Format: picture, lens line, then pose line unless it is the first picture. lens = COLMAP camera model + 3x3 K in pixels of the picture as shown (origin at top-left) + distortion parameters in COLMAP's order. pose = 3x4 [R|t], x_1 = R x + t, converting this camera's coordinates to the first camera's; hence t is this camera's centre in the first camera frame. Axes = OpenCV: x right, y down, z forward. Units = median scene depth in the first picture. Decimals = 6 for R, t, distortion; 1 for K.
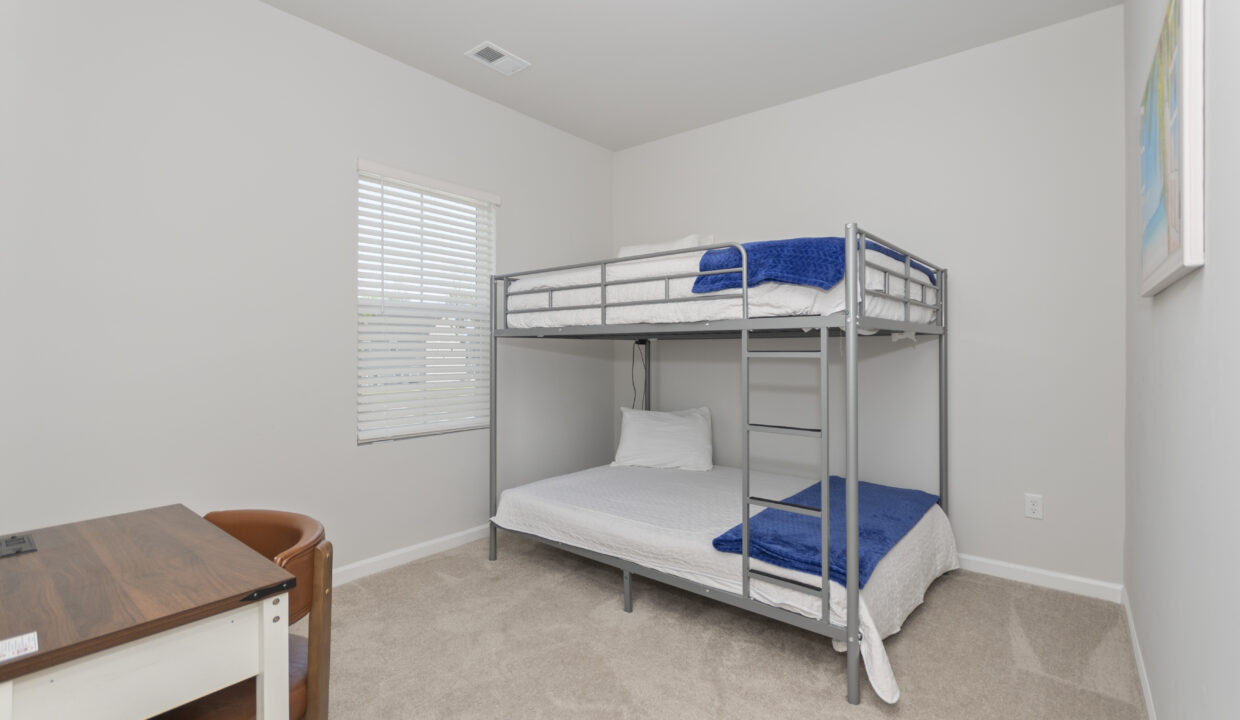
lens RADIAL K [[556.6, 0, 617.9], [0, 556.6, 347.0], [0, 0, 1]] dist [0.001250, 0.000245]
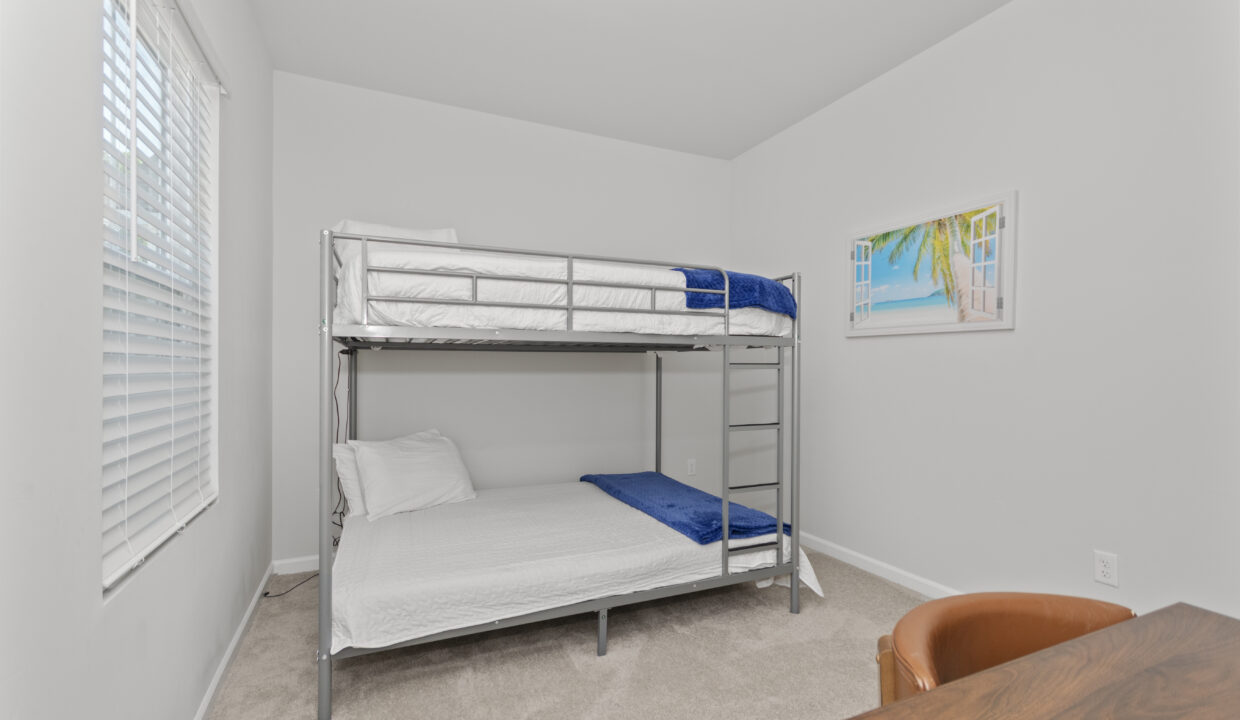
lens RADIAL K [[538.5, 0, 619.3], [0, 538.5, 367.0], [0, 0, 1]] dist [-0.000995, -0.000112]
pose [[0.443184, 0.000818, 0.896430, -0.812063], [-0.008905, 0.999954, 0.003490, 0.011860], [-0.896387, -0.009529, 0.443171, 0.652585]]
